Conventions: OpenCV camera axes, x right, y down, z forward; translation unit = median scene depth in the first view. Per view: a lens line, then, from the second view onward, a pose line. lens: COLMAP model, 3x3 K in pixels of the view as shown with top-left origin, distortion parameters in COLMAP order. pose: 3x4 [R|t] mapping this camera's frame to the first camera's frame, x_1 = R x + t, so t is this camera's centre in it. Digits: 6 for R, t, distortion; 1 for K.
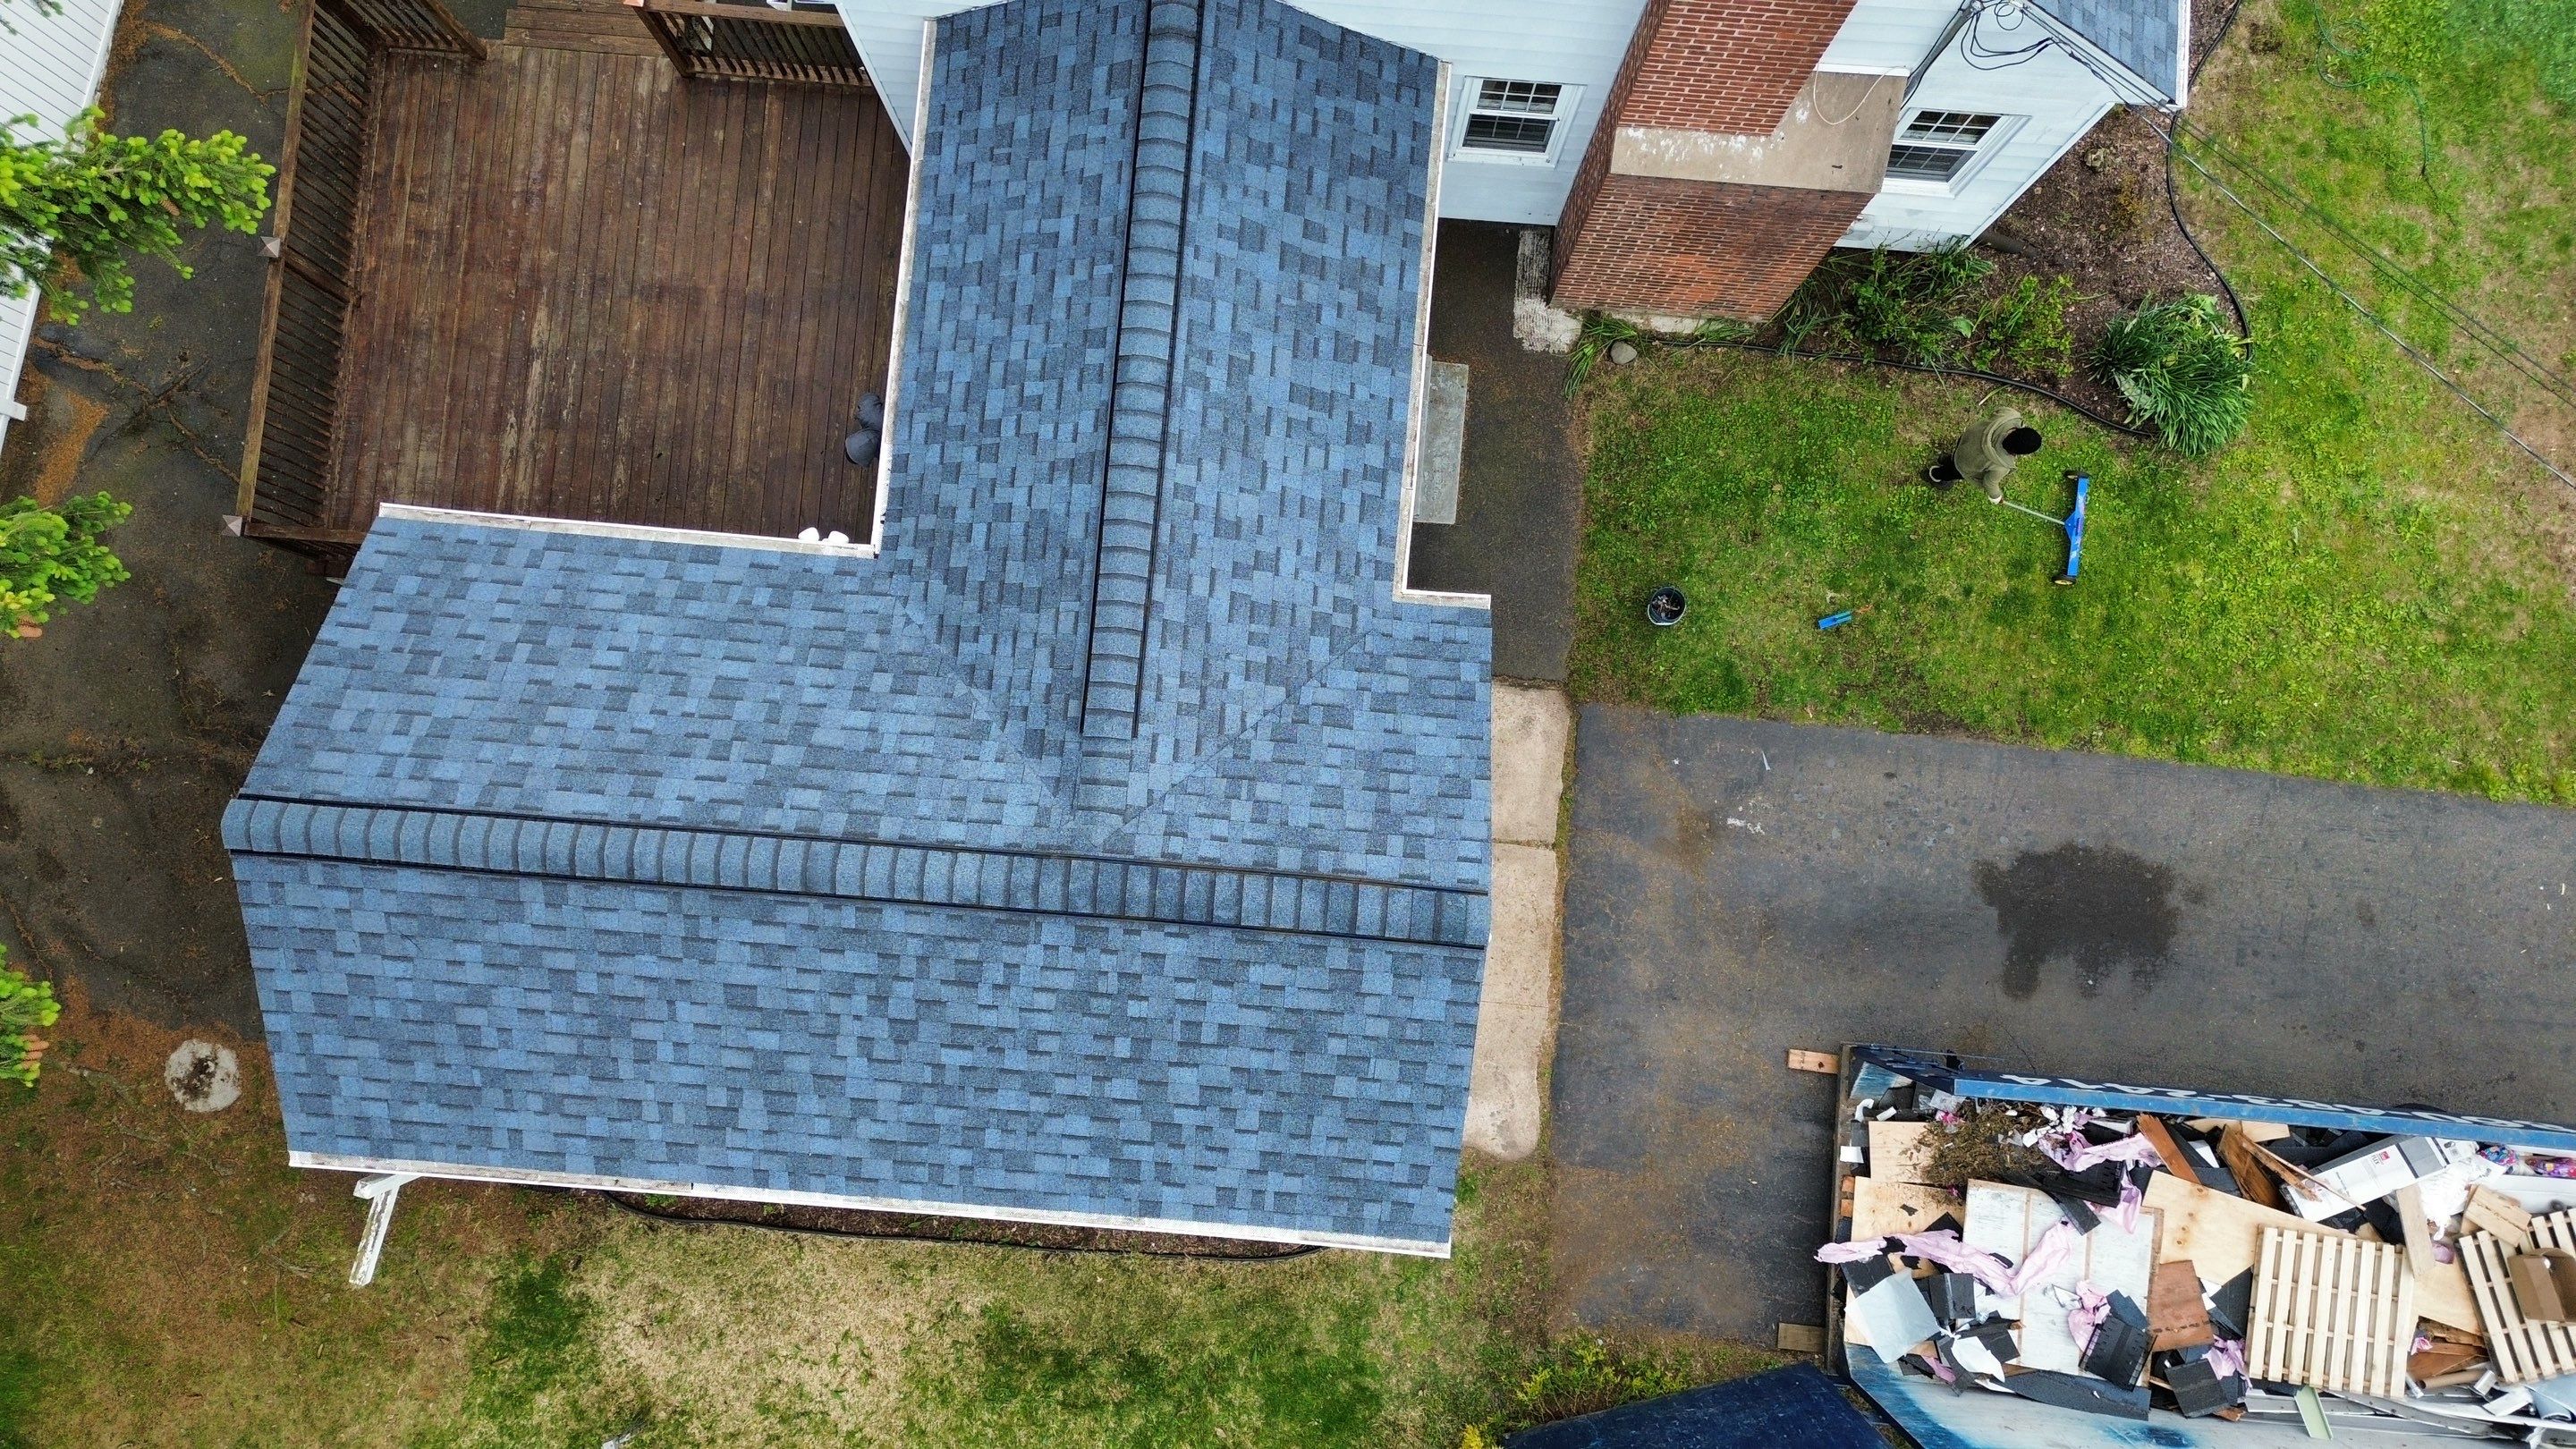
lens RADIAL K [[1813.5, 0, 1282.1], [0, 1813.5, 715.4], [0, 0, 1]] dist [0.077269, -0.071620]
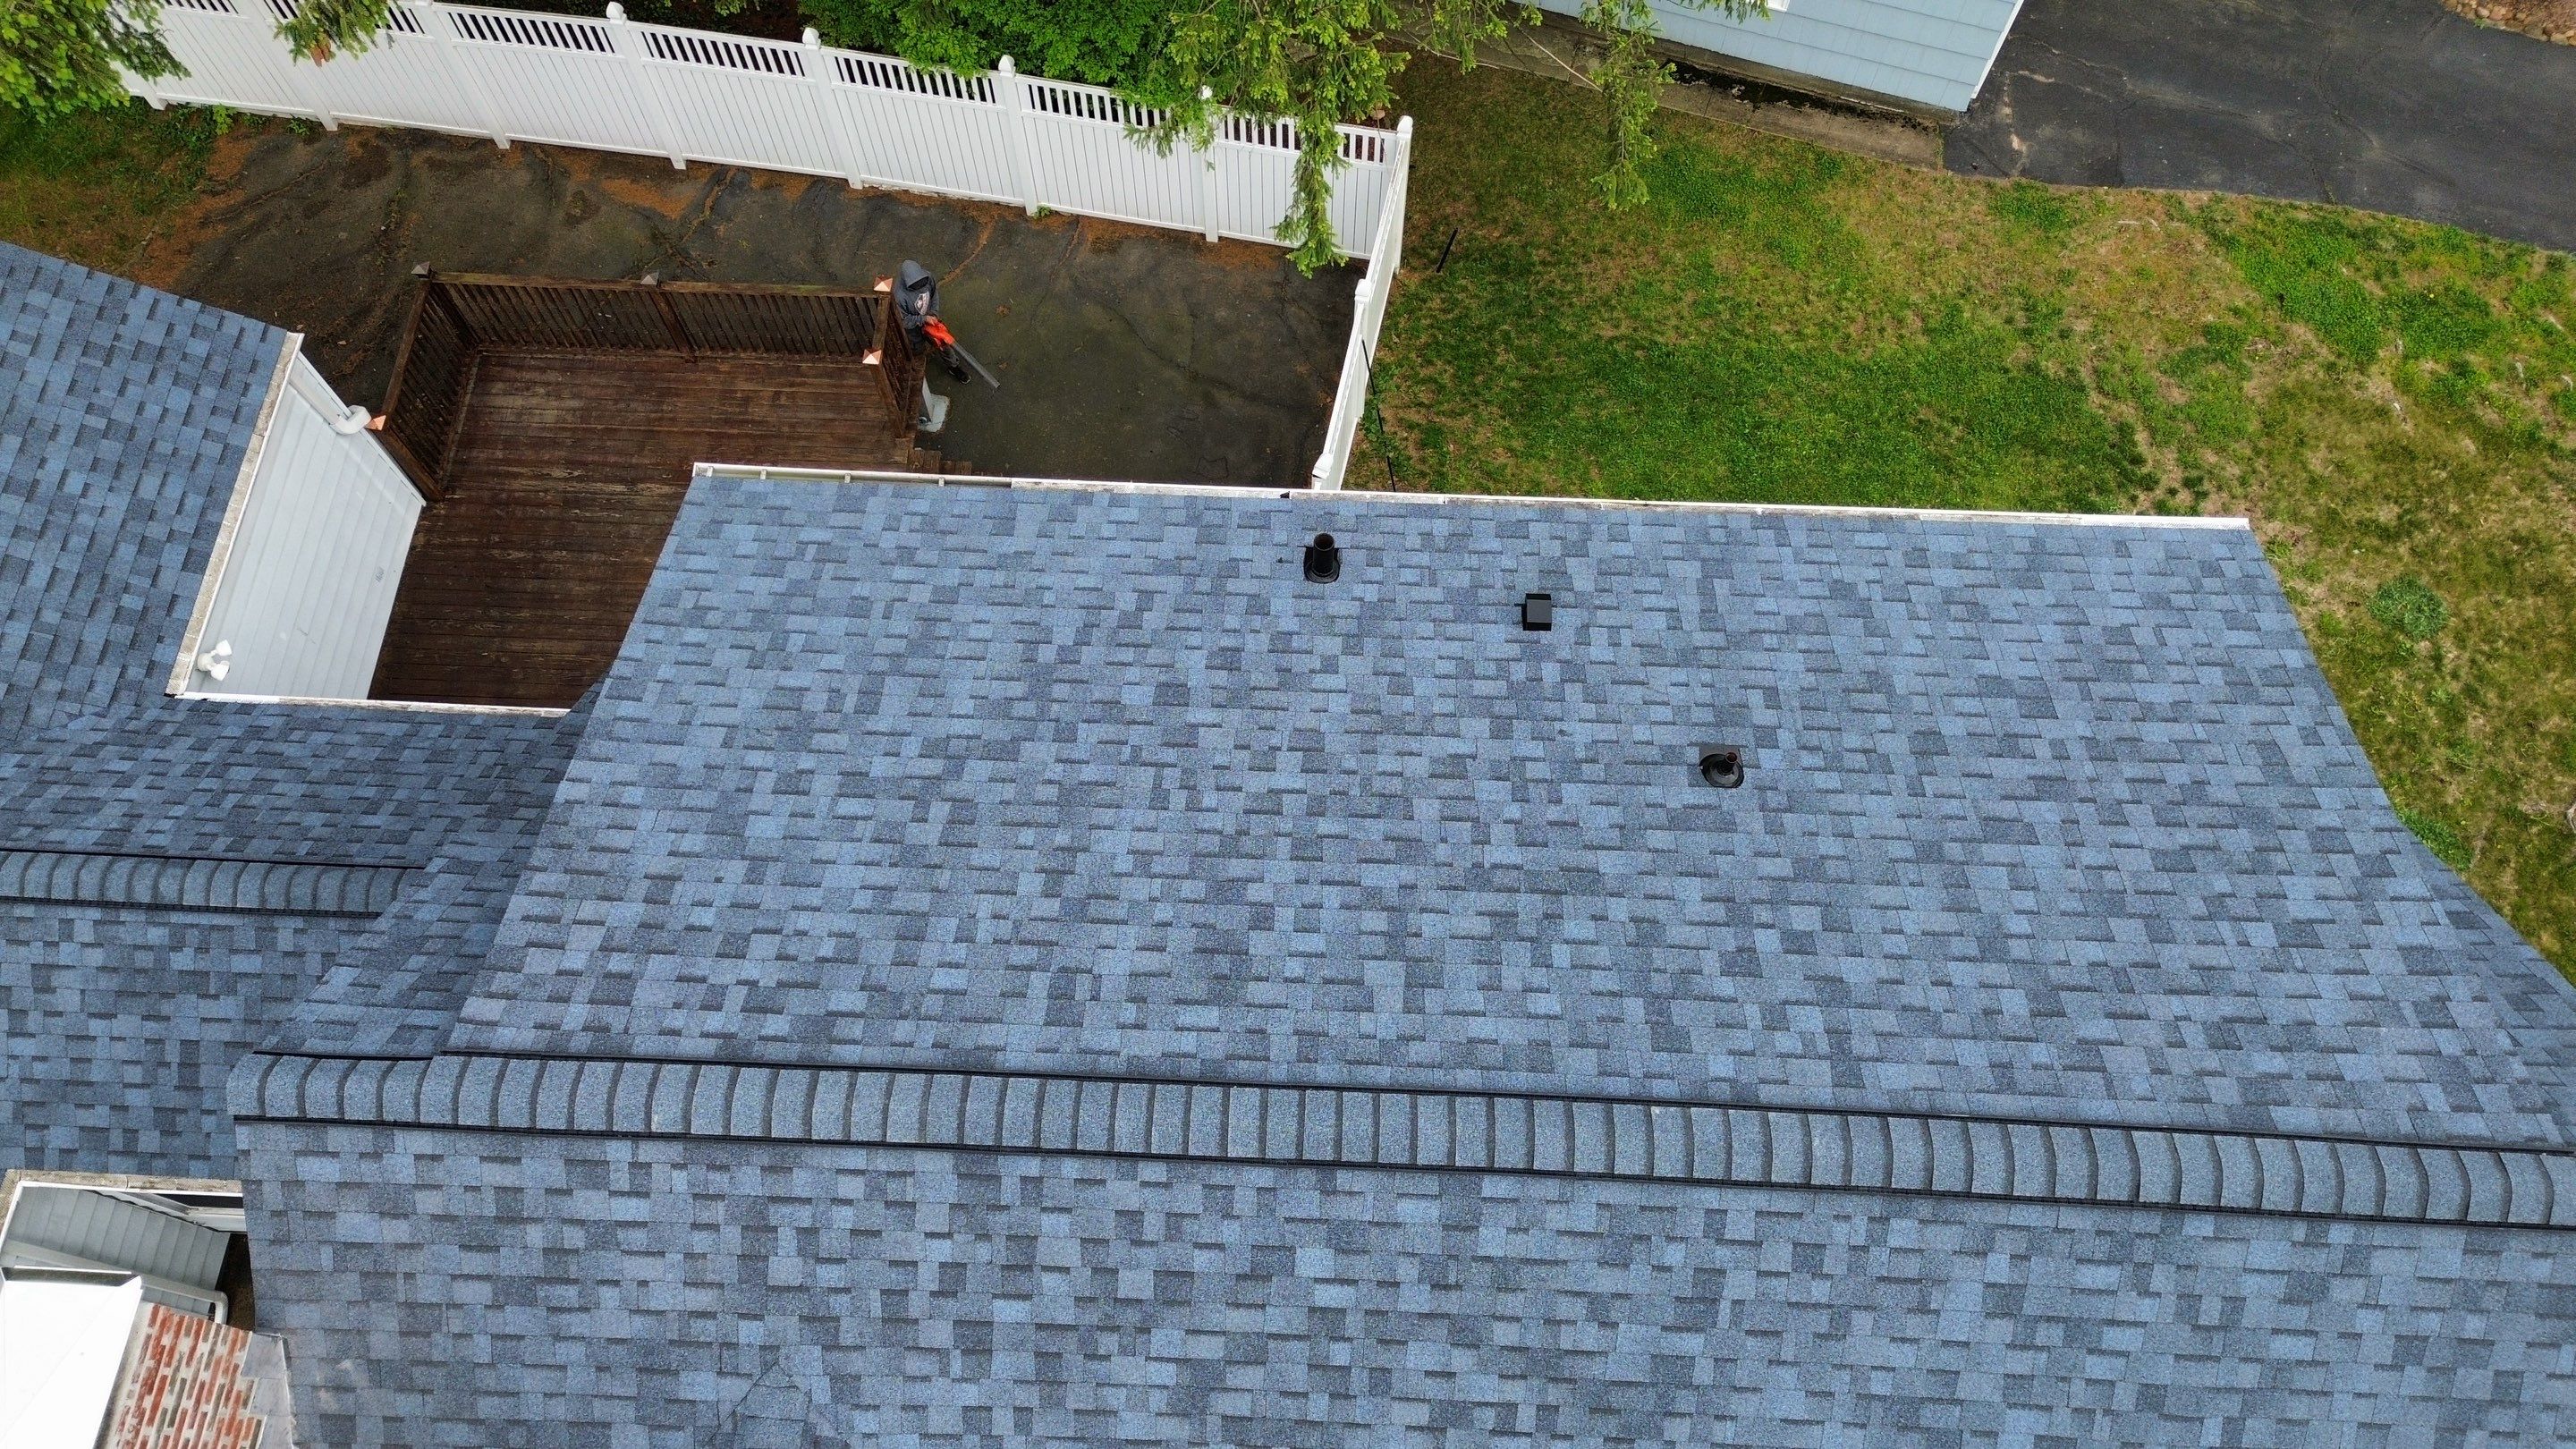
lens RADIAL K [[1811.8, 0, 1281.9], [0, 1811.8, 715.1], [0, 0, 1]] dist [0.089010, -0.090426]
pose [[0.035783, 0.906470, -0.420752, 0.269341], [-0.994384, 0.074255, 0.075407, -0.798744], [0.099597, 0.415691, 0.904036, 0.054212]]
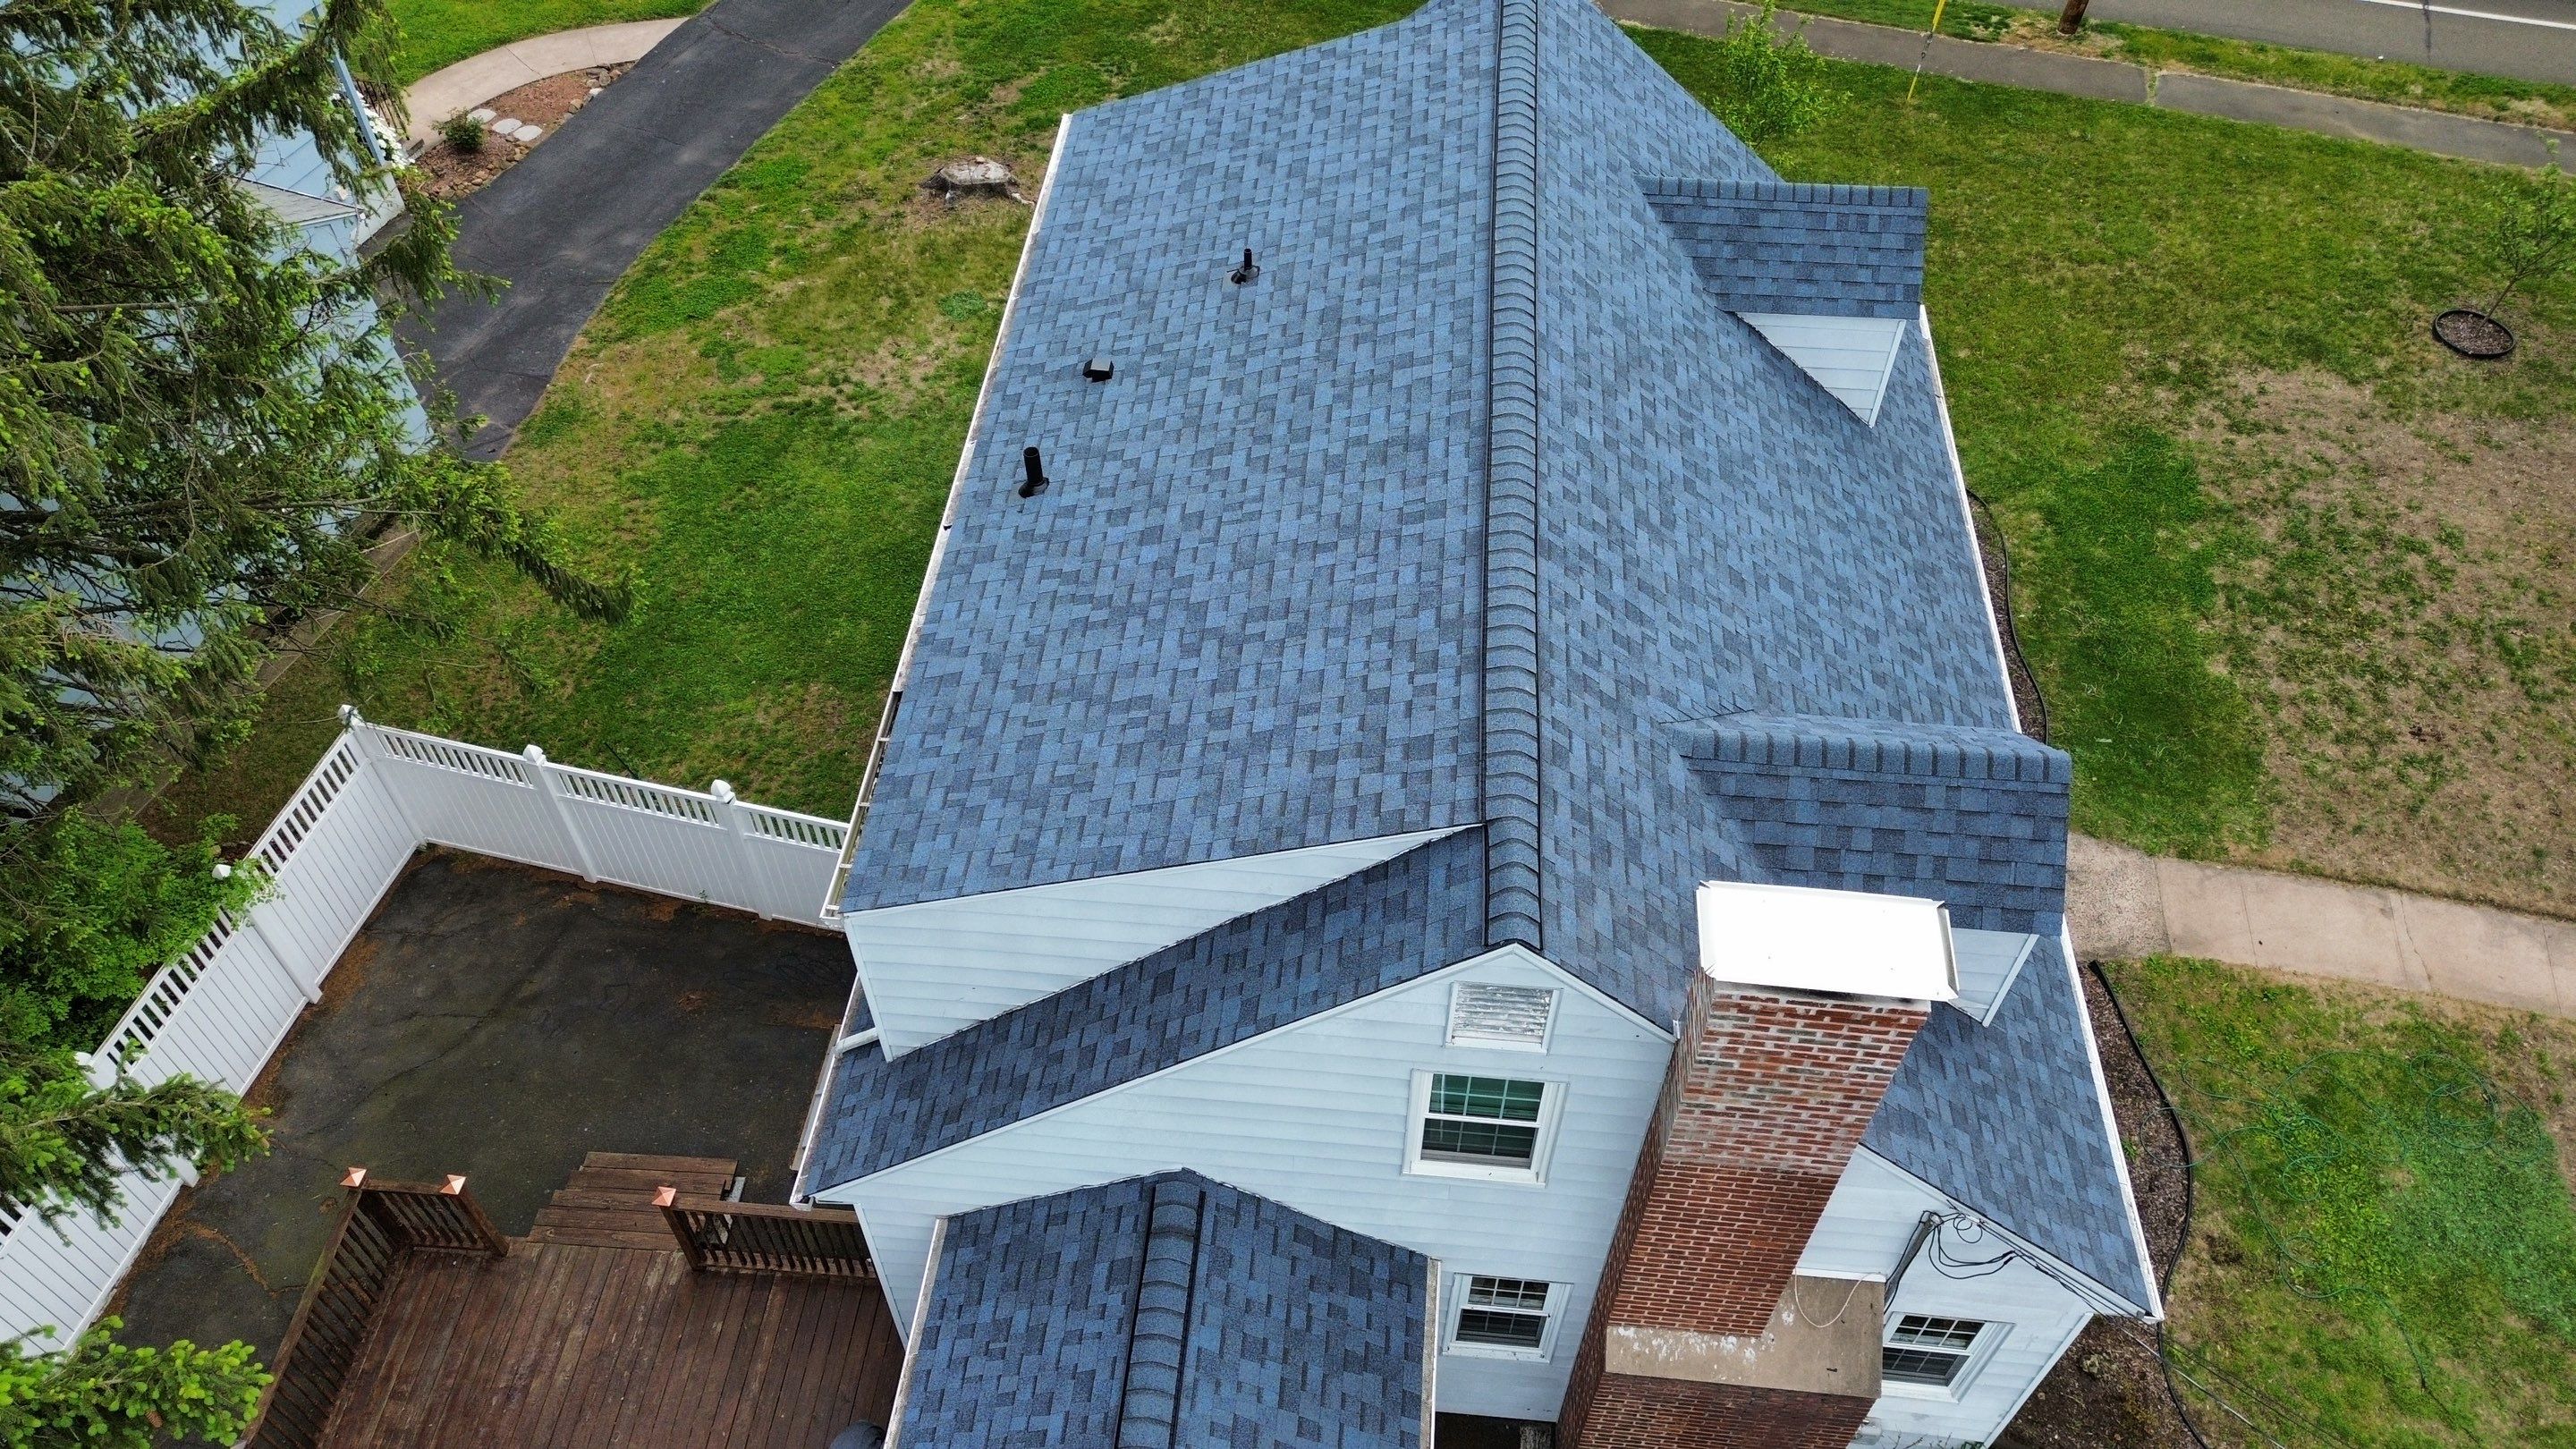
lens RADIAL K [[1818.1, 0, 1282.9], [0, 1818.1, 717.5], [0, 0, 1]] dist [0.073758, -0.070299]
pose [[0.999975, 0.007063, 0.000924, 0.000181], [-0.005213, 0.813964, -0.580891, -0.004511], [-0.004855, 0.580872, 0.813981, -0.019622]]
